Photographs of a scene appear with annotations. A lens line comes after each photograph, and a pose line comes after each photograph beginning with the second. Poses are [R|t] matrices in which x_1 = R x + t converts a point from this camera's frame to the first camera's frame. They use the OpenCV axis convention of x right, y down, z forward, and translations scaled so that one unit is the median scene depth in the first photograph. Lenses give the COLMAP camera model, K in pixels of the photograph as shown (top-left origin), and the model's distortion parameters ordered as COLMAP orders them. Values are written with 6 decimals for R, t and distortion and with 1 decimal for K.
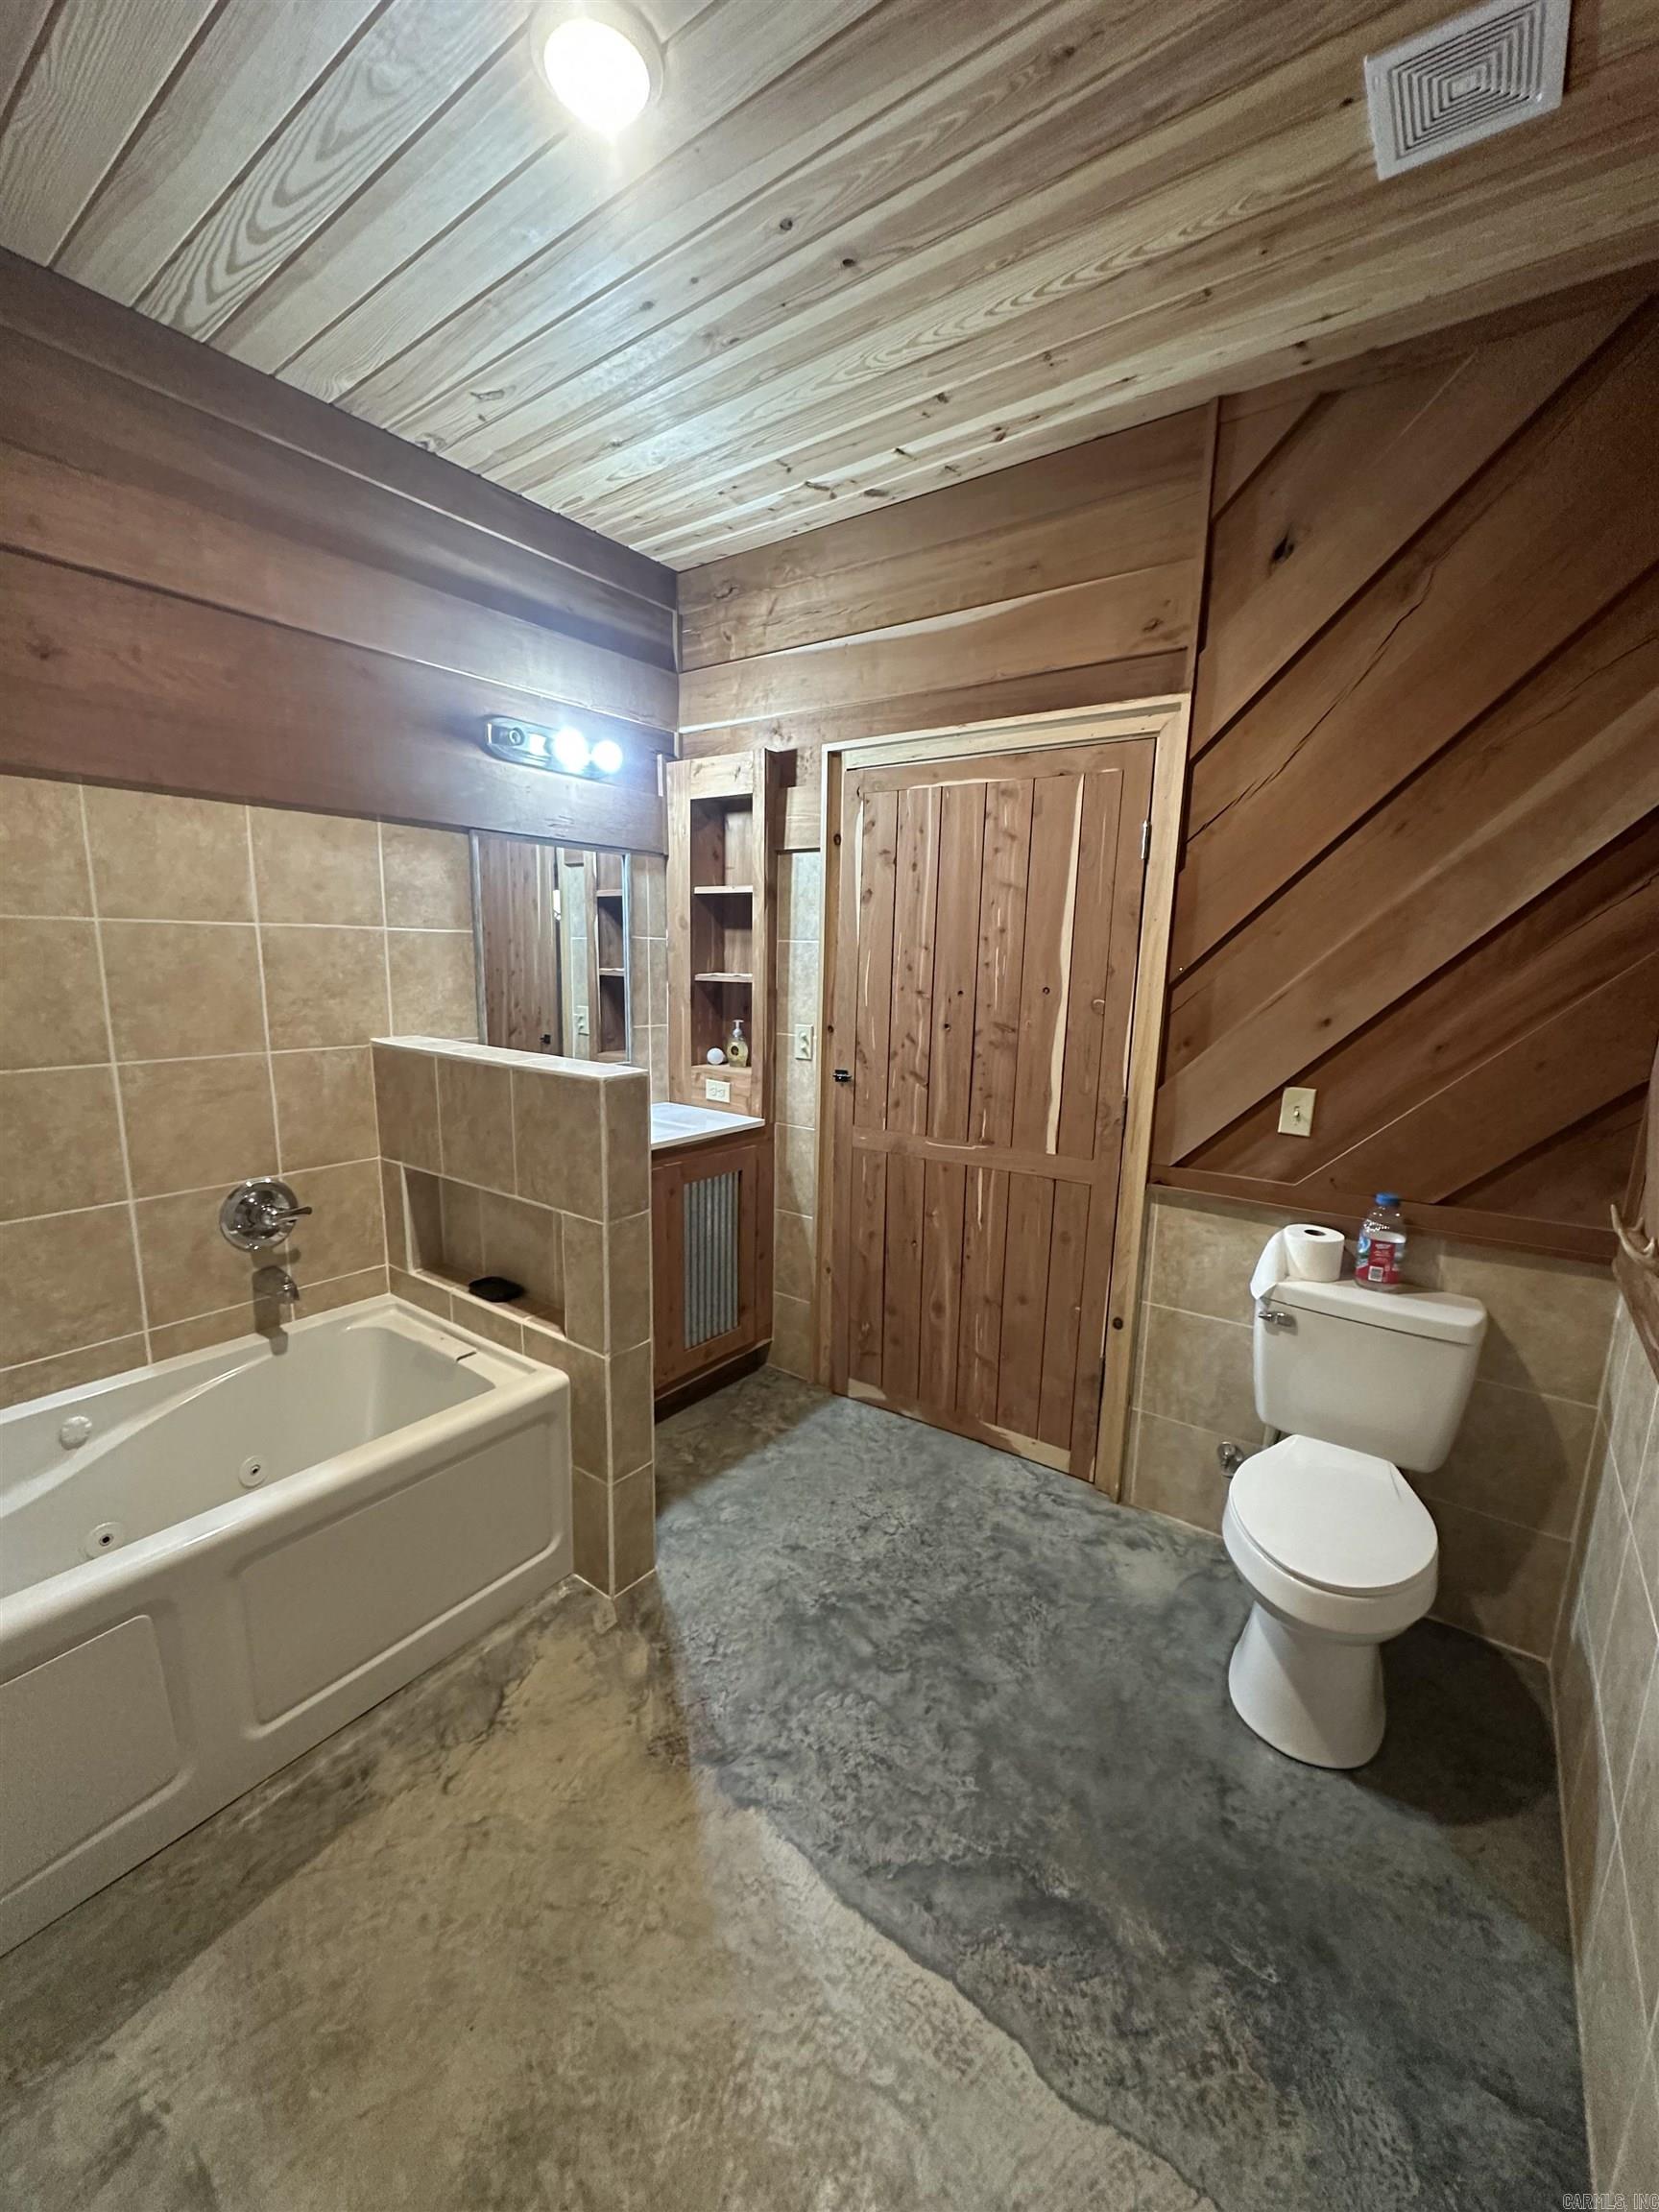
lens RADIAL K [[881.9, 0, 835.5], [0, 881.9, 1109.9], [0, 0, 1]] dist [-0.003730, 0.000001]
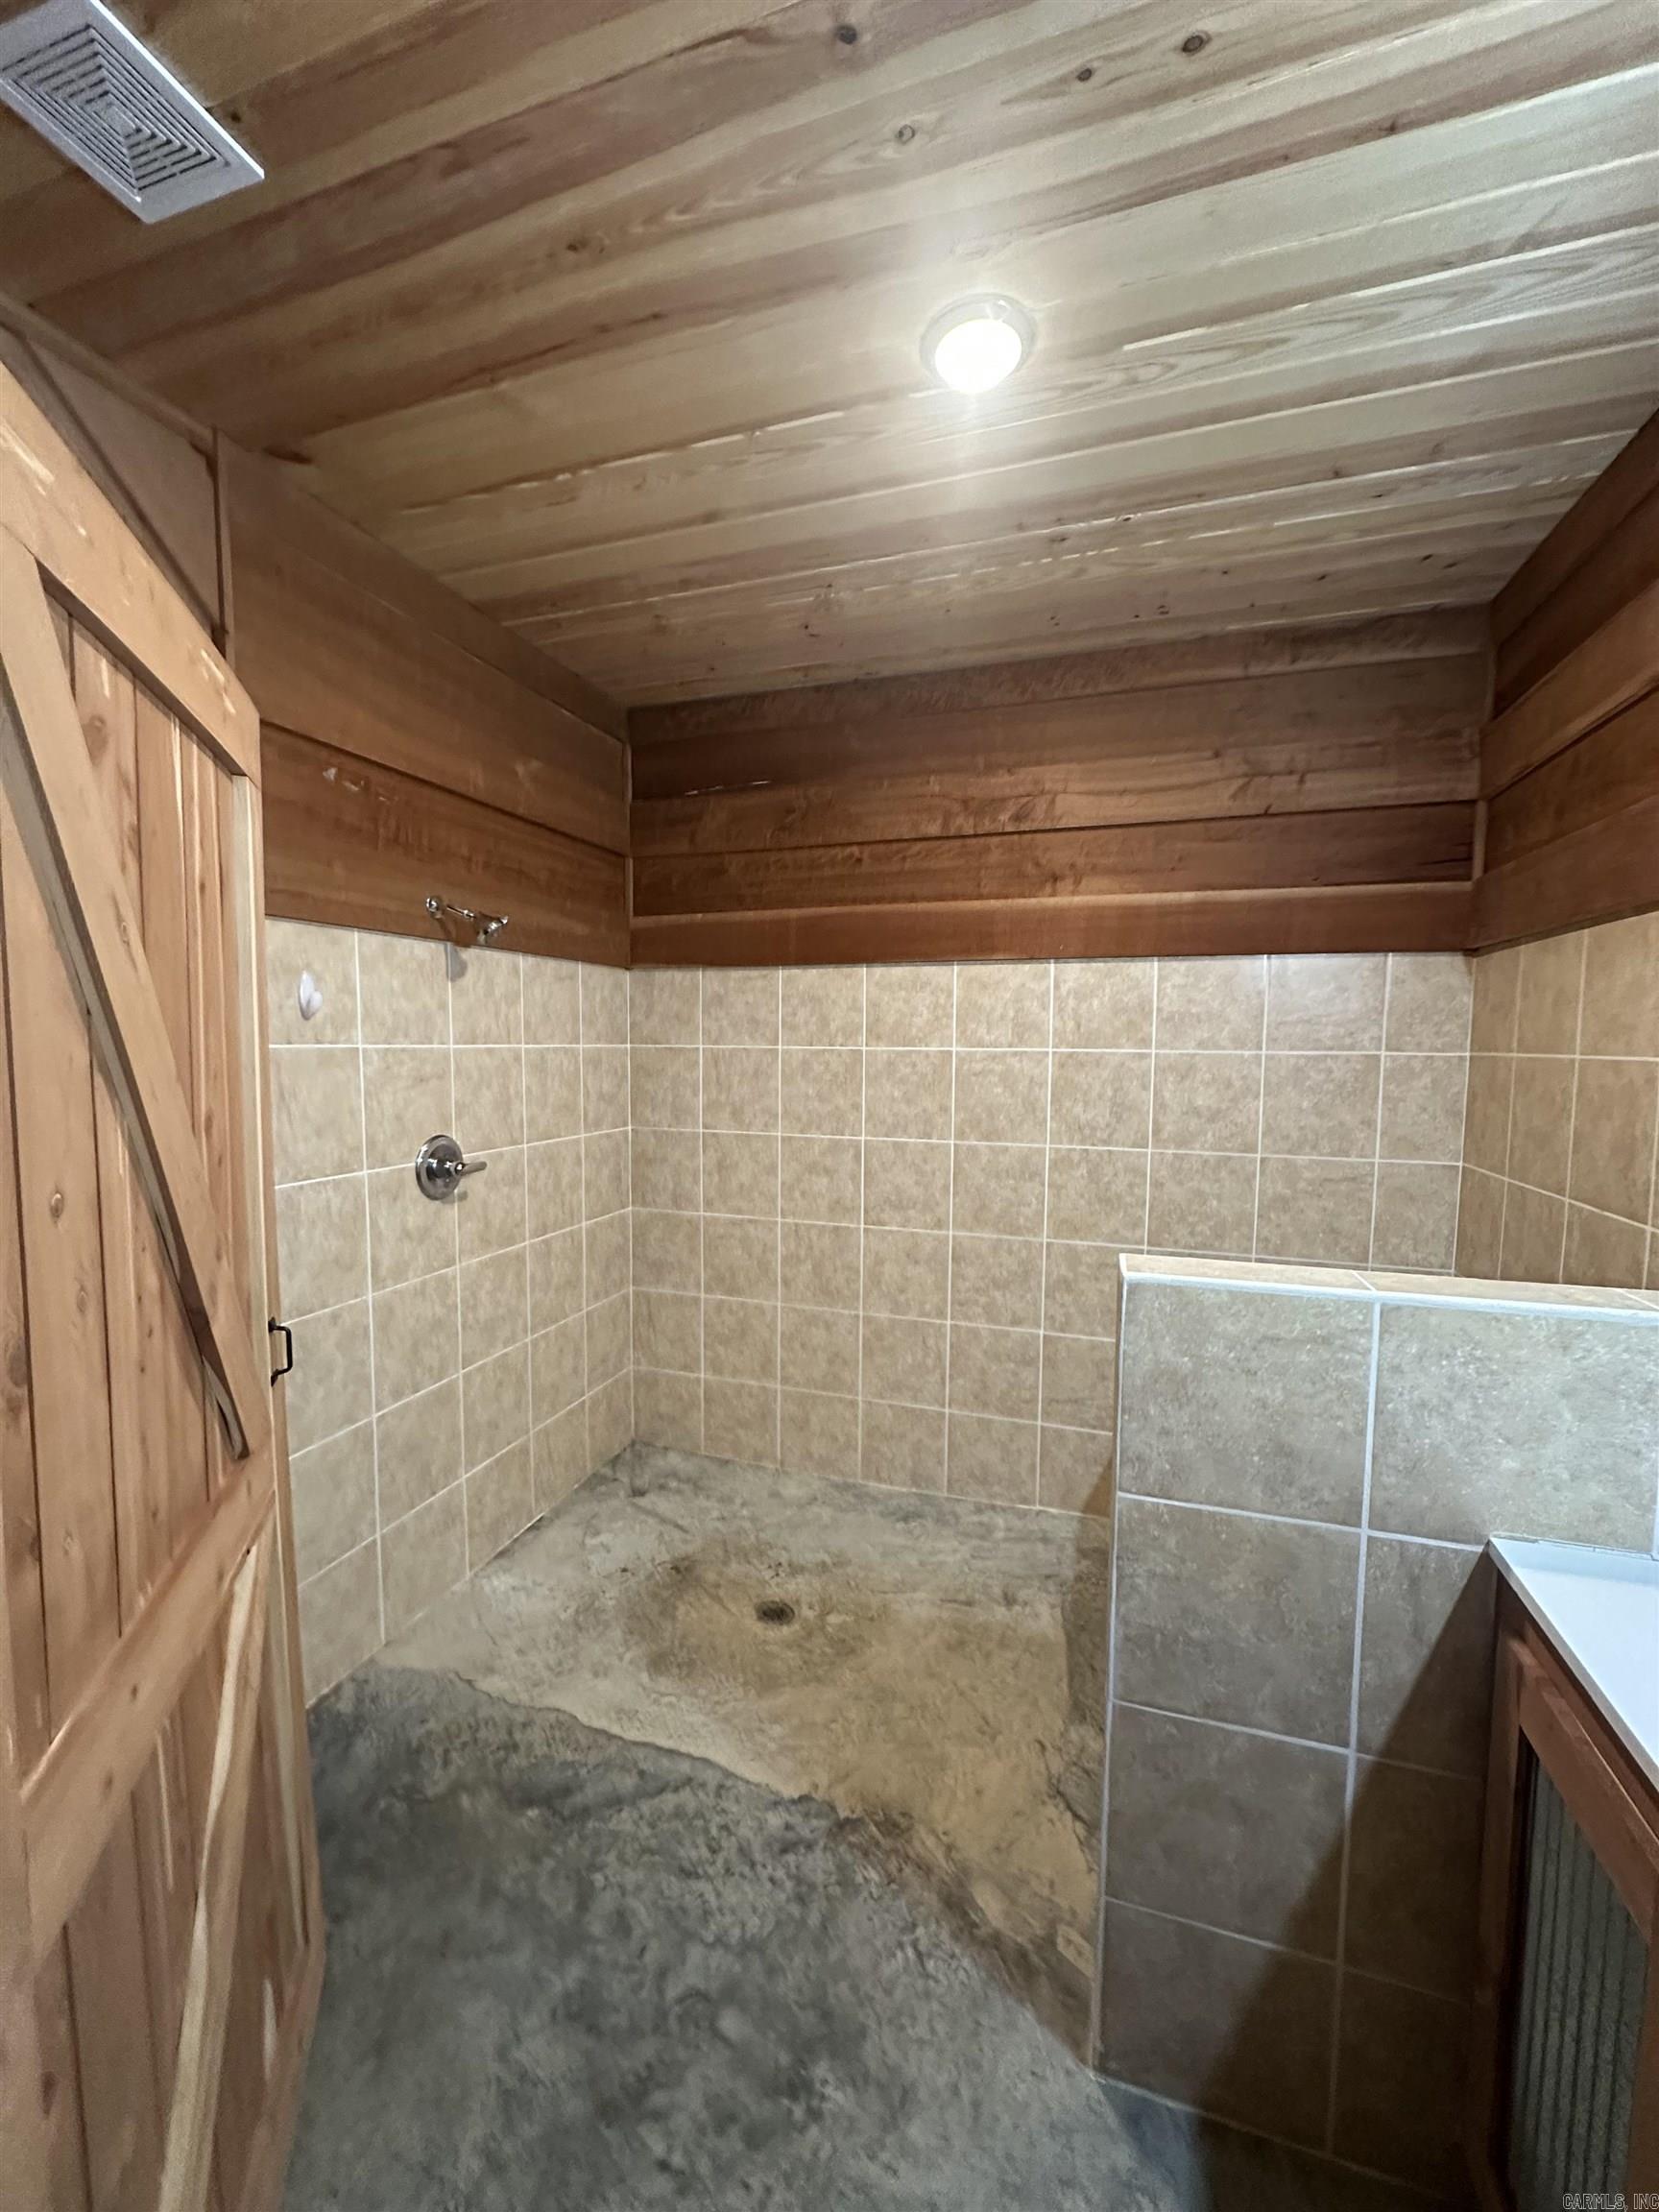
lens RADIAL K [[881.9, 0, 832.0], [0, 881.9, 1110.6], [0, 0, 1]] dist [-0.003730, 0.000001]
pose [[-0.951173, -0.008900, -0.308529, 0.208848], [-0.085517, 0.968052, 0.235718, -0.333059], [0.296574, 0.250593, -0.921546, 1.711243]]
